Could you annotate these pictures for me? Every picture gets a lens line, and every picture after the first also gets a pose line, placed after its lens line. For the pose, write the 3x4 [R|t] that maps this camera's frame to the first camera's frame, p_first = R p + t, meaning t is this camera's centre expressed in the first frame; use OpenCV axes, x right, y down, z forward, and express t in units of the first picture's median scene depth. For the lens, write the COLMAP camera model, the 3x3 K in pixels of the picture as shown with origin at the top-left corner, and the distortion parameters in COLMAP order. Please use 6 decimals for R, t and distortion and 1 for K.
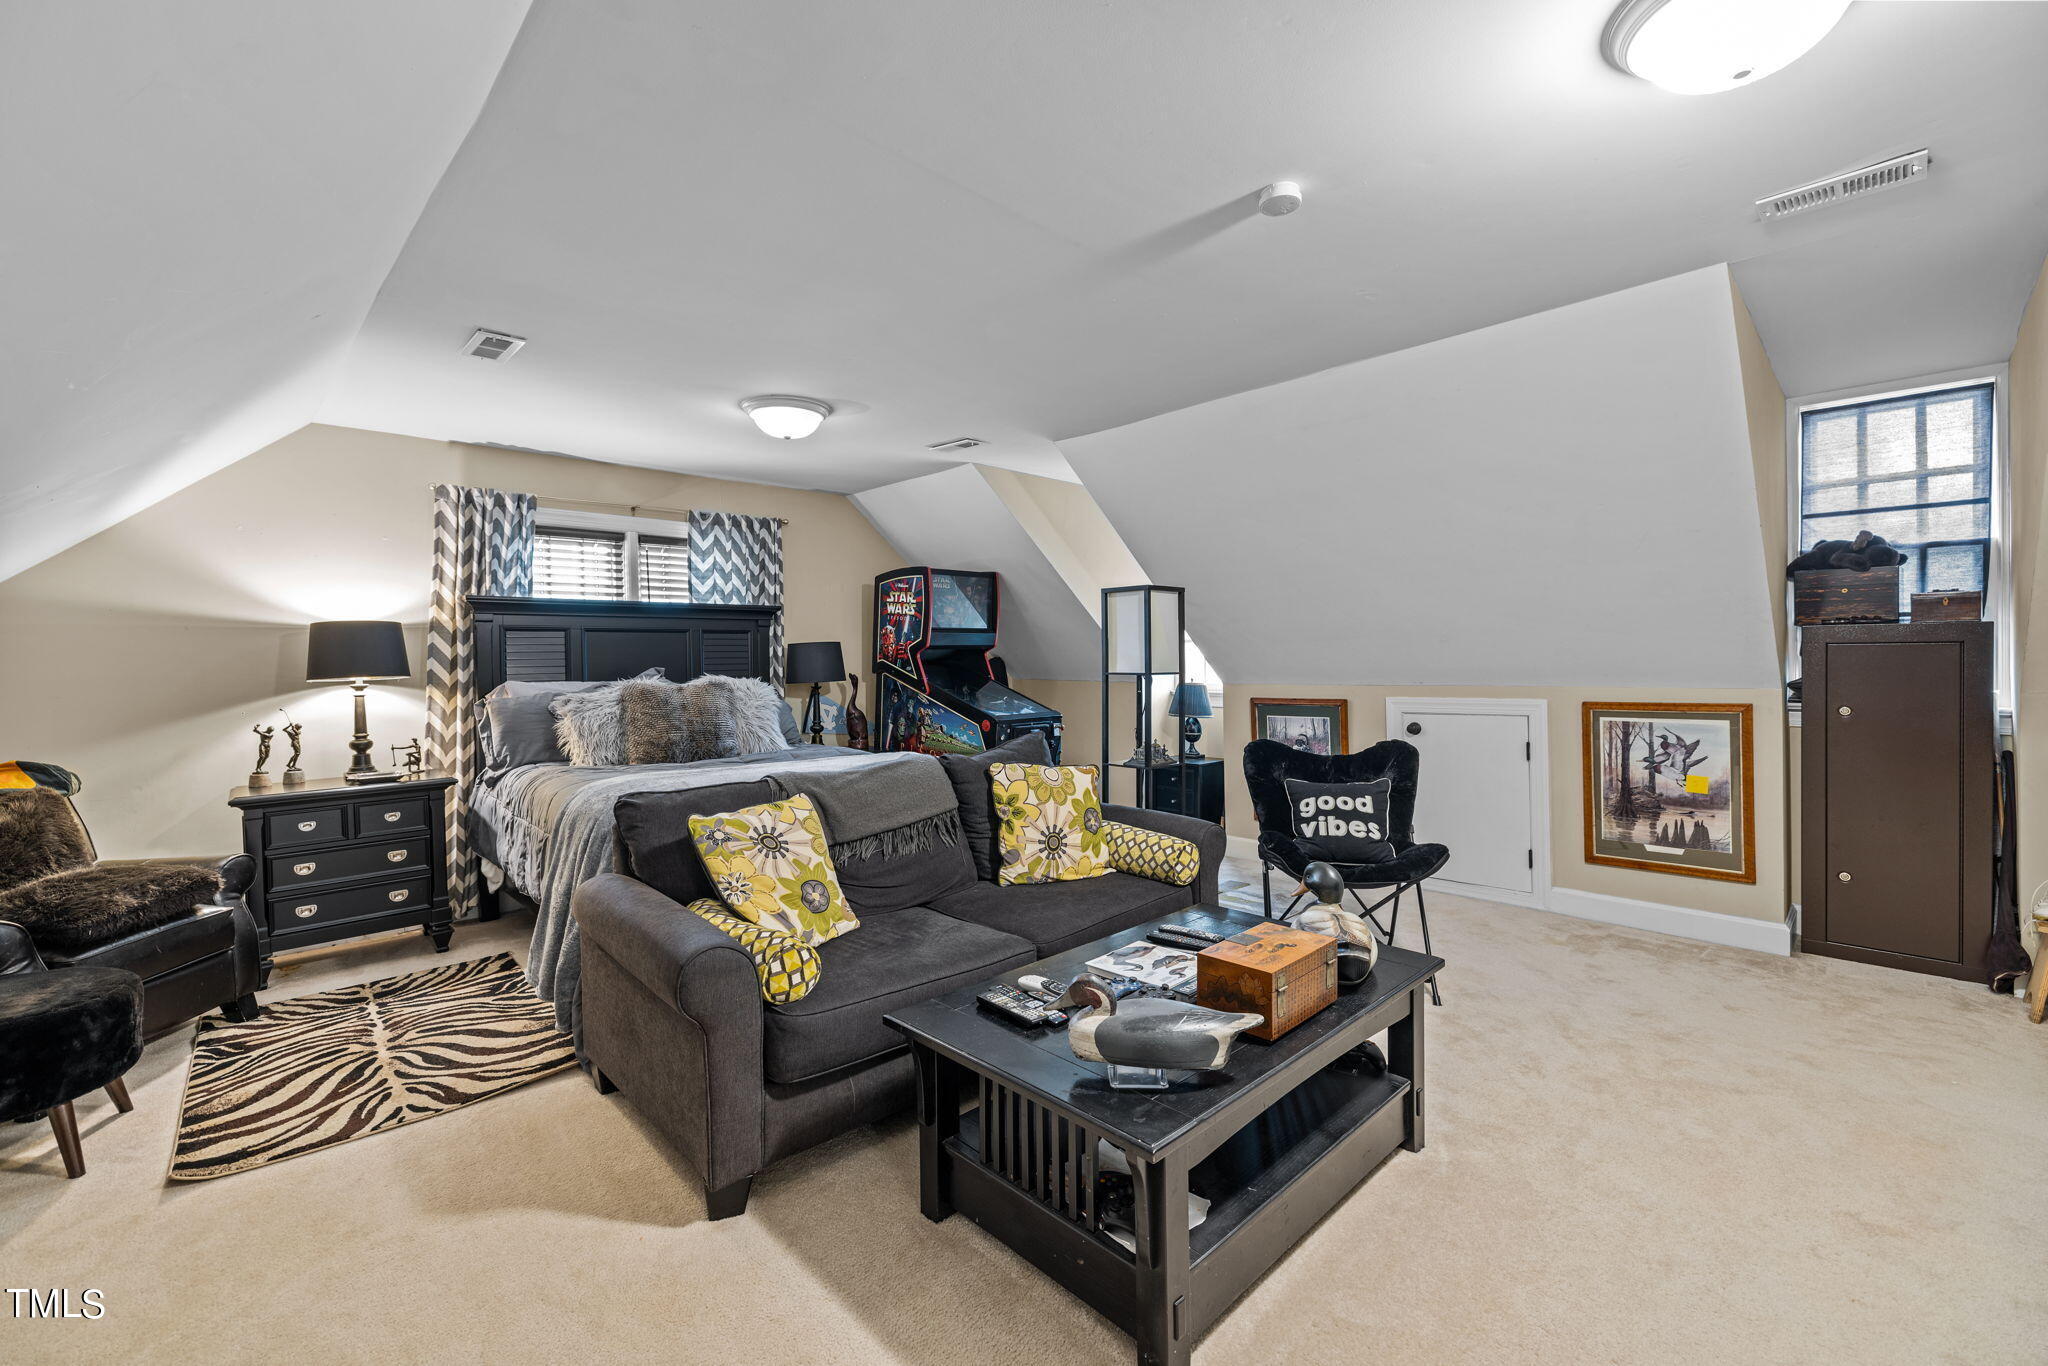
lens RADIAL K [[875.5, 0, 1039.1], [0, 875.5, 668.6], [0, 0, 1]] dist [0.003290, 0.001052]
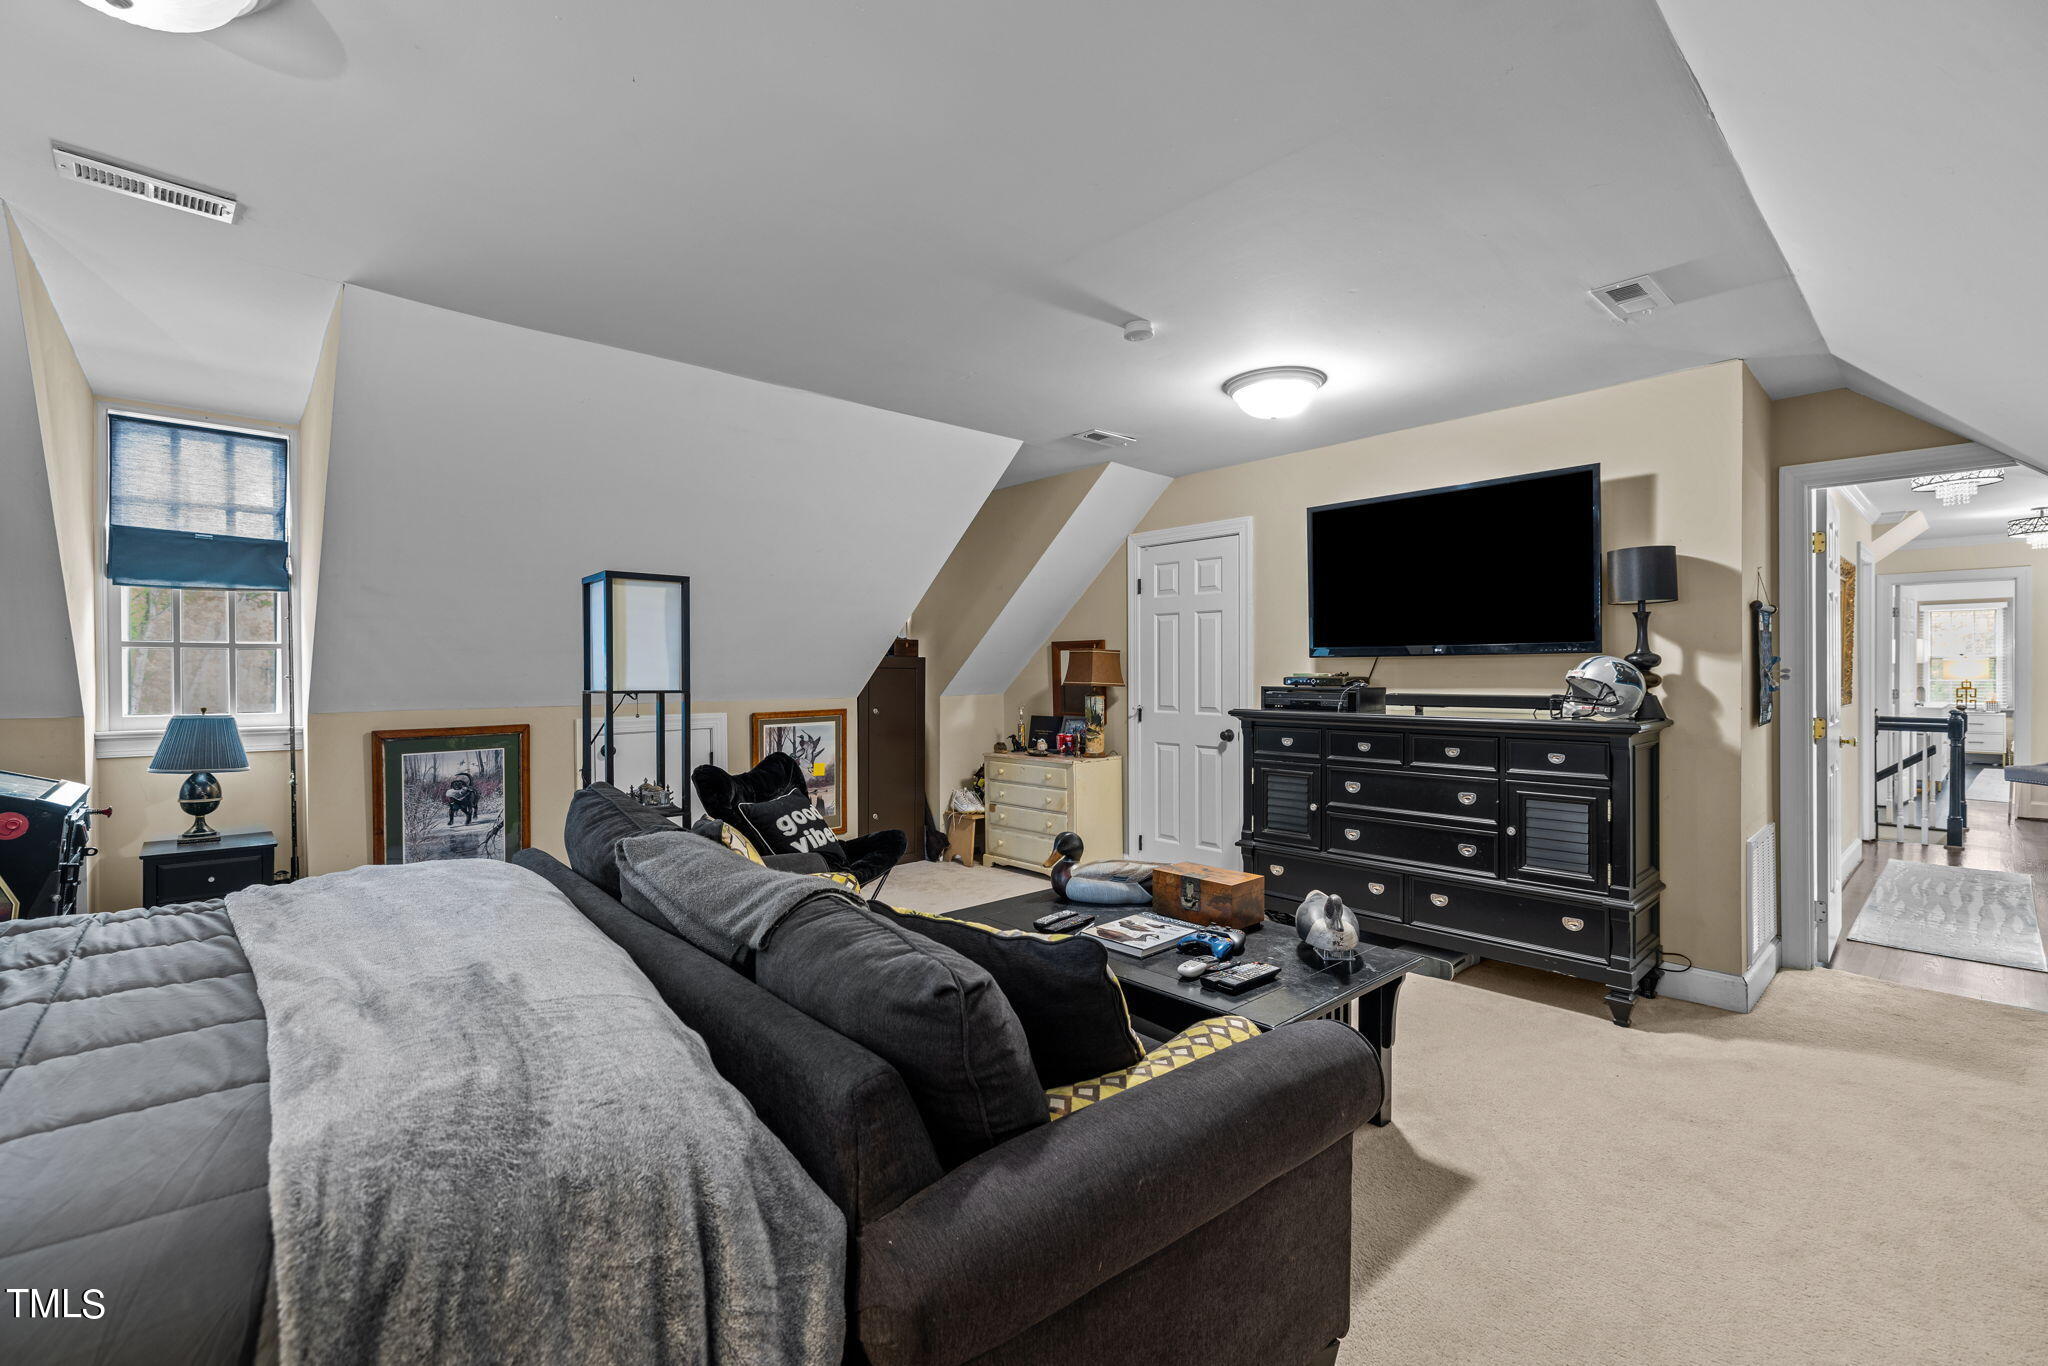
lens RADIAL K [[875.5, 0, 1024.9], [0, 875.5, 677.2], [0, 0, 1]] dist [0.003290, 0.001052]
pose [[0.025747, 0.007124, 0.999643, -0.593764], [0.011691, 0.999904, -0.007427, 0.002673], [-0.999600, 0.011878, 0.025662, 0.634433]]
